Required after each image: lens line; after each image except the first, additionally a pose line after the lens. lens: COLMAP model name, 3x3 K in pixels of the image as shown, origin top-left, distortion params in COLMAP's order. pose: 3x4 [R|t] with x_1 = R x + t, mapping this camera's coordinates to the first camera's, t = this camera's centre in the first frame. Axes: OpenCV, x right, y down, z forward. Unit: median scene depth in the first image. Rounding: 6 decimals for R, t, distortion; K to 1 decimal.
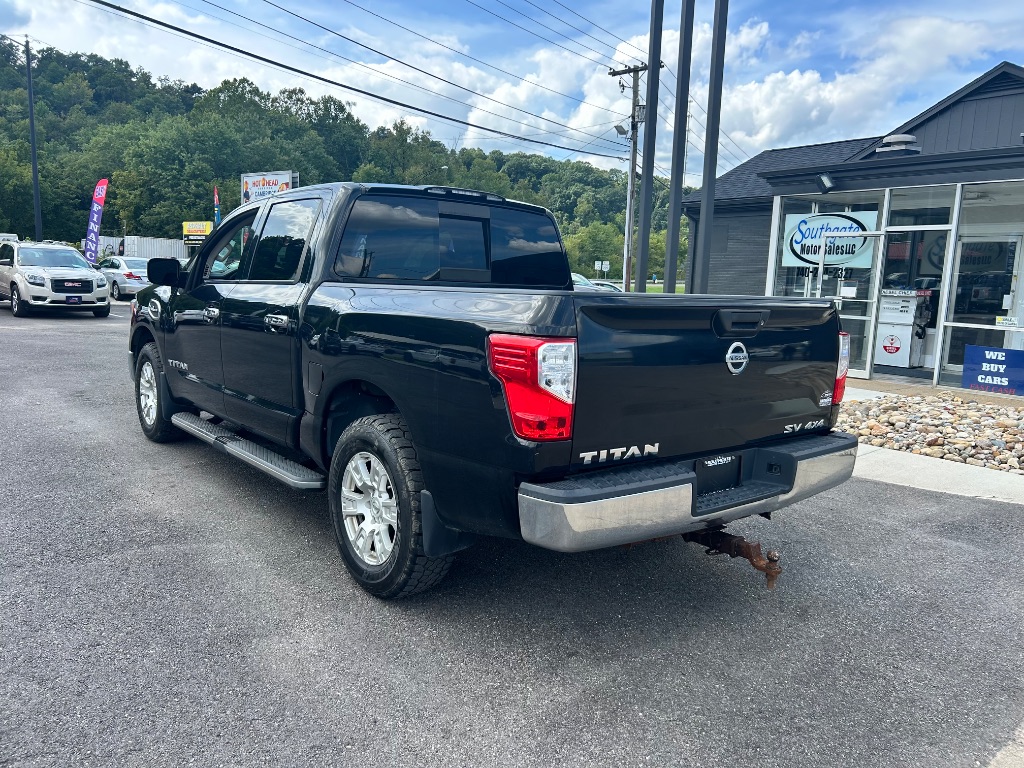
lens RADIAL K [[774.4, 0, 507.1], [0, 774.4, 386.3], [0, 0, 1]] dist [0.043412, -0.039908]
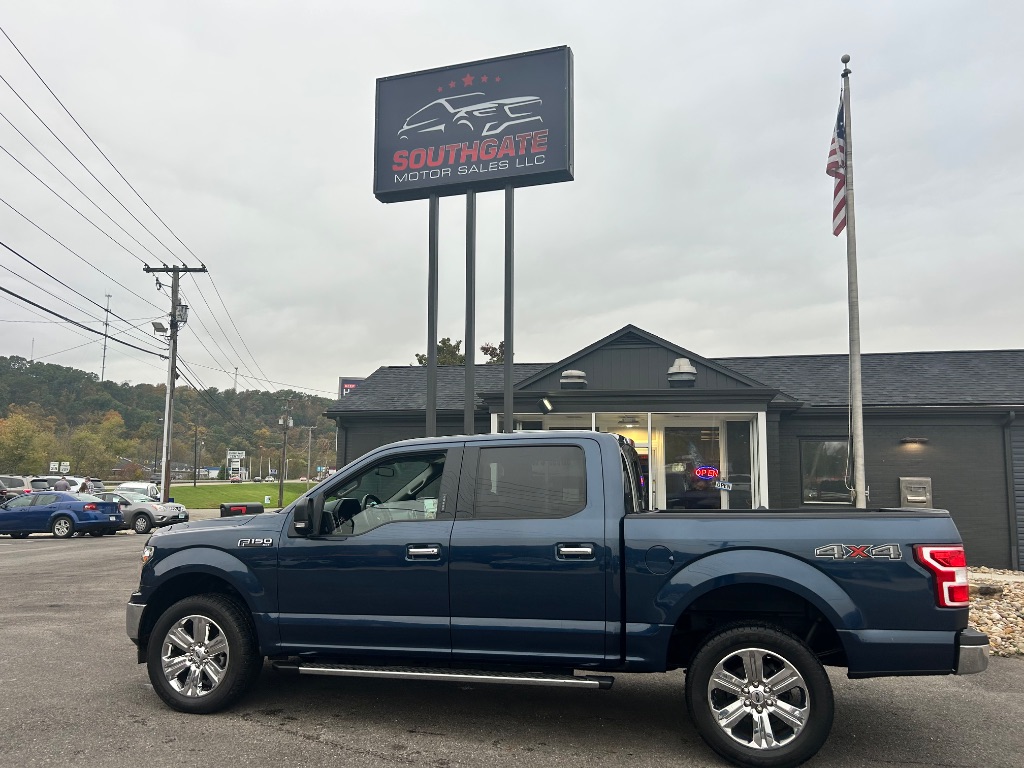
lens RADIAL K [[769.6, 0, 502.9], [0, 769.6, 390.8], [0, 0, 1]] dist [0.050197, -0.047368]
pose [[0.761533, 0.046719, 0.646440, -0.067884], [0.111281, 0.973162, -0.201425, -0.008881], [-0.638501, 0.225328, 0.735896, 0.028686]]
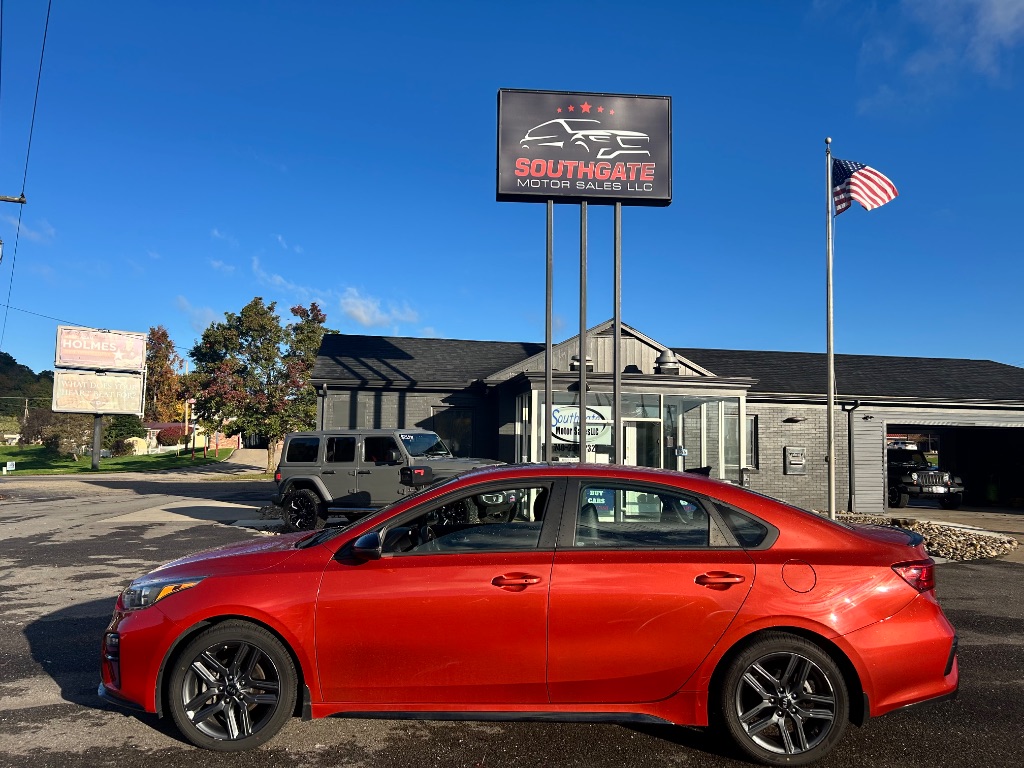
lens RADIAL K [[774.4, 0, 507.1], [0, 774.4, 386.3], [0, 0, 1]] dist [0.043412, -0.039908]
pose [[0.441806, 0.041068, 0.896170, -0.152947], [0.132249, 0.985056, -0.110339, -0.020675], [-0.887309, 0.167266, 0.429772, 0.088024]]
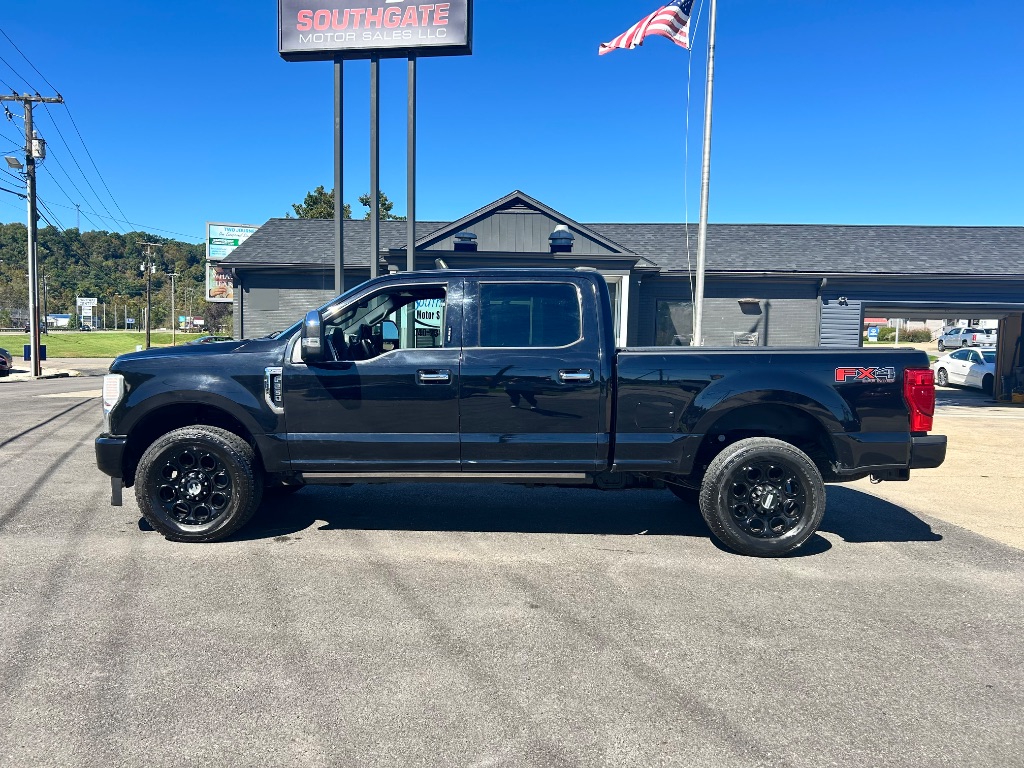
lens RADIAL K [[770.4, 0, 512.0], [0, 770.4, 384.0], [0, 0, 1]] dist [0.040778, -0.034962]
pose [[0.640285, -0.069755, 0.764963, -0.088604], [0.113538, 0.993524, -0.004436, -0.006795], [-0.759700, 0.089693, 0.644059, 0.014573]]
